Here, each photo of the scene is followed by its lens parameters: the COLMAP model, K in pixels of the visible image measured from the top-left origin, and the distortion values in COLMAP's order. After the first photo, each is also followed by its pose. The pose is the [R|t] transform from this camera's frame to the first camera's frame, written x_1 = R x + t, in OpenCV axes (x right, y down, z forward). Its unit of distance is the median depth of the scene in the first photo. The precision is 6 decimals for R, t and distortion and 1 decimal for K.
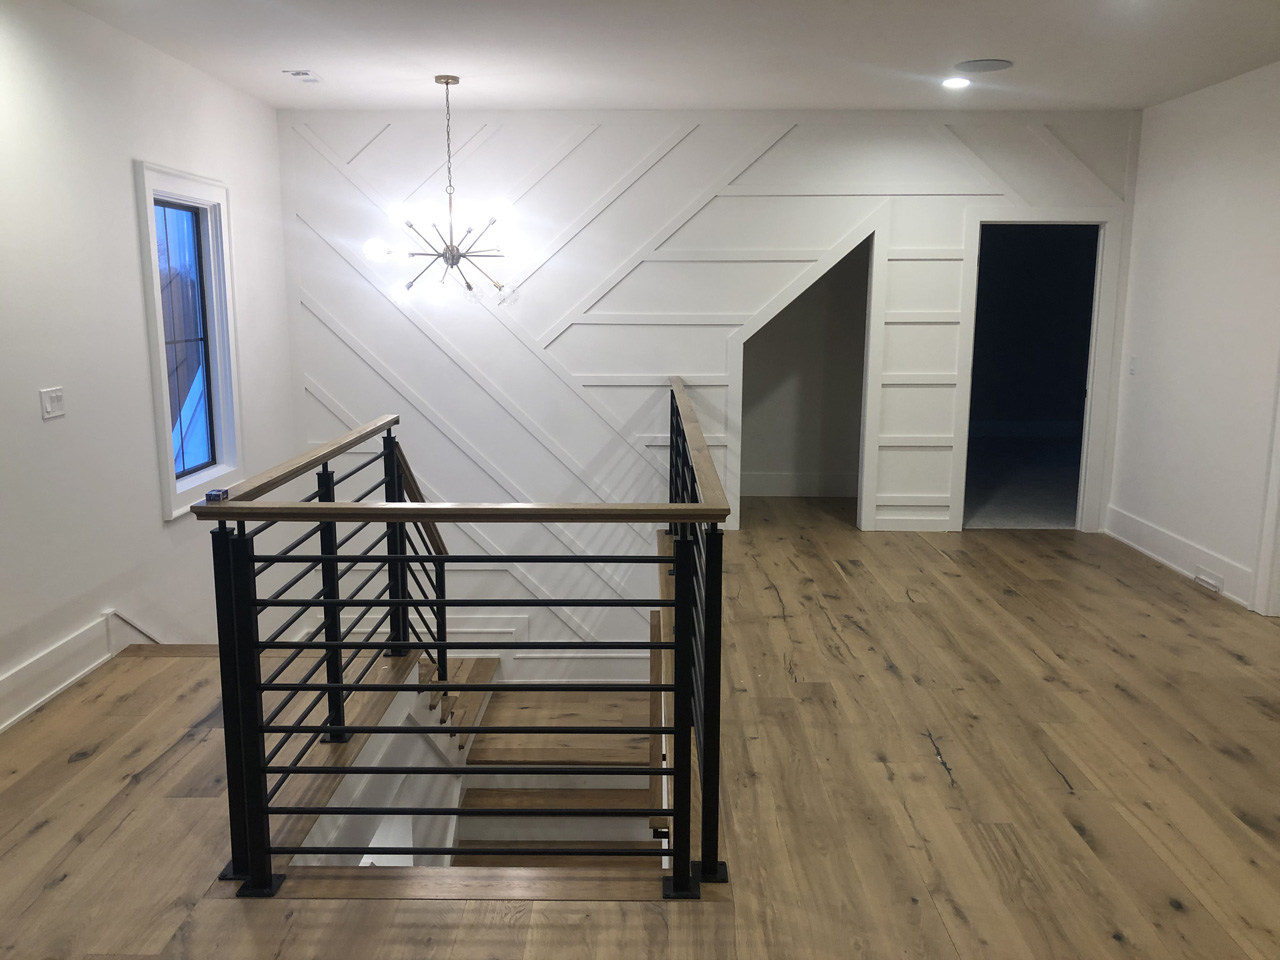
lens RADIAL K [[1057.6, 0, 634.1], [0, 1057.6, 475.2], [0, 0, 1]] dist [0.024248, 0.000009]
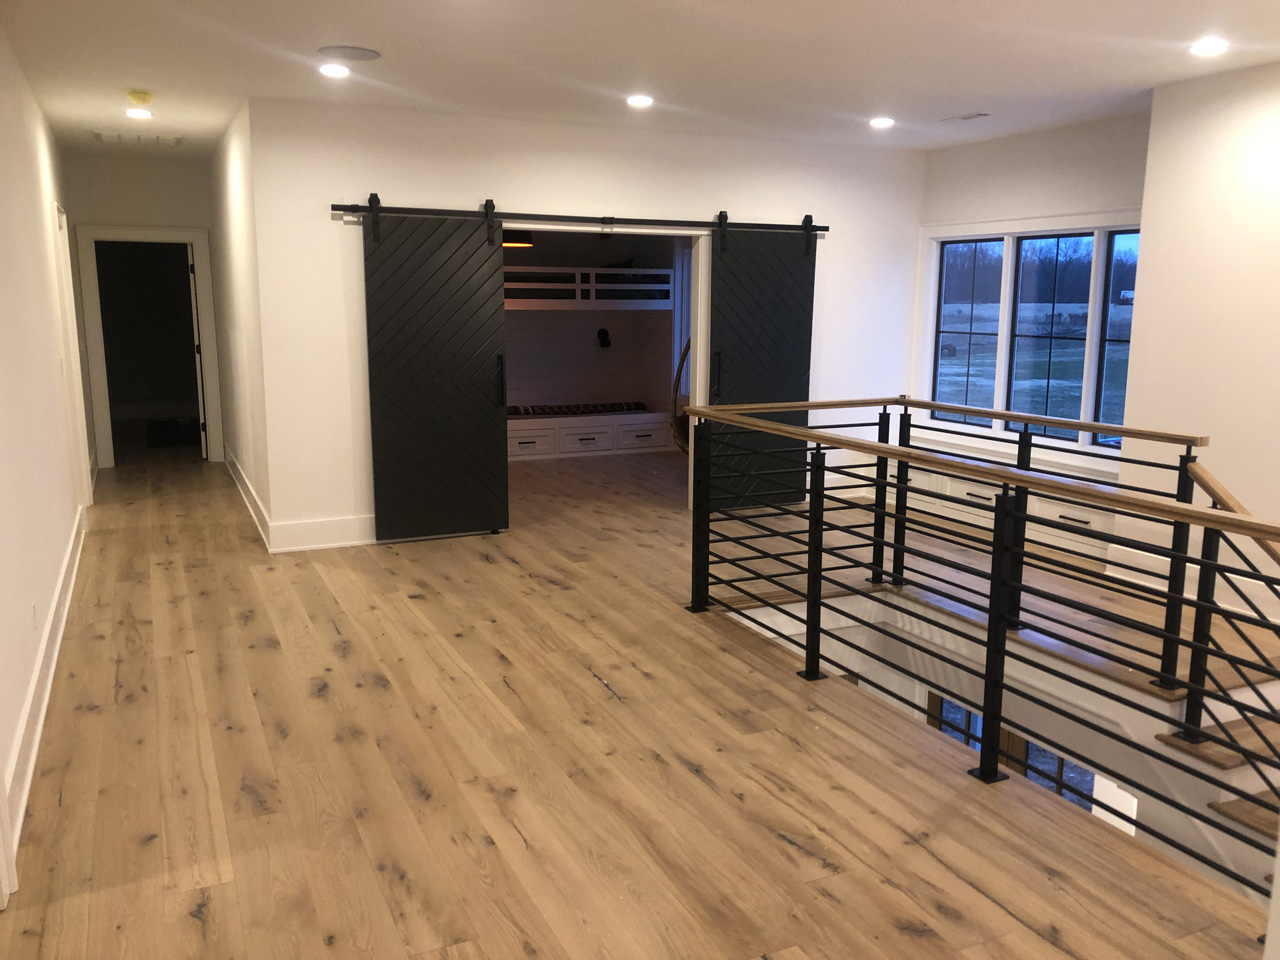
lens RADIAL K [[1057.6, 0, 640.2], [0, 1057.6, 480.9], [0, 0, 1]] dist [0.024248, 0.000009]
pose [[-0.901507, 0.067614, -0.427450, 0.582011], [-0.081325, 0.943654, 0.320784, -0.262529], [0.425055, 0.323952, -0.845212, 1.521041]]
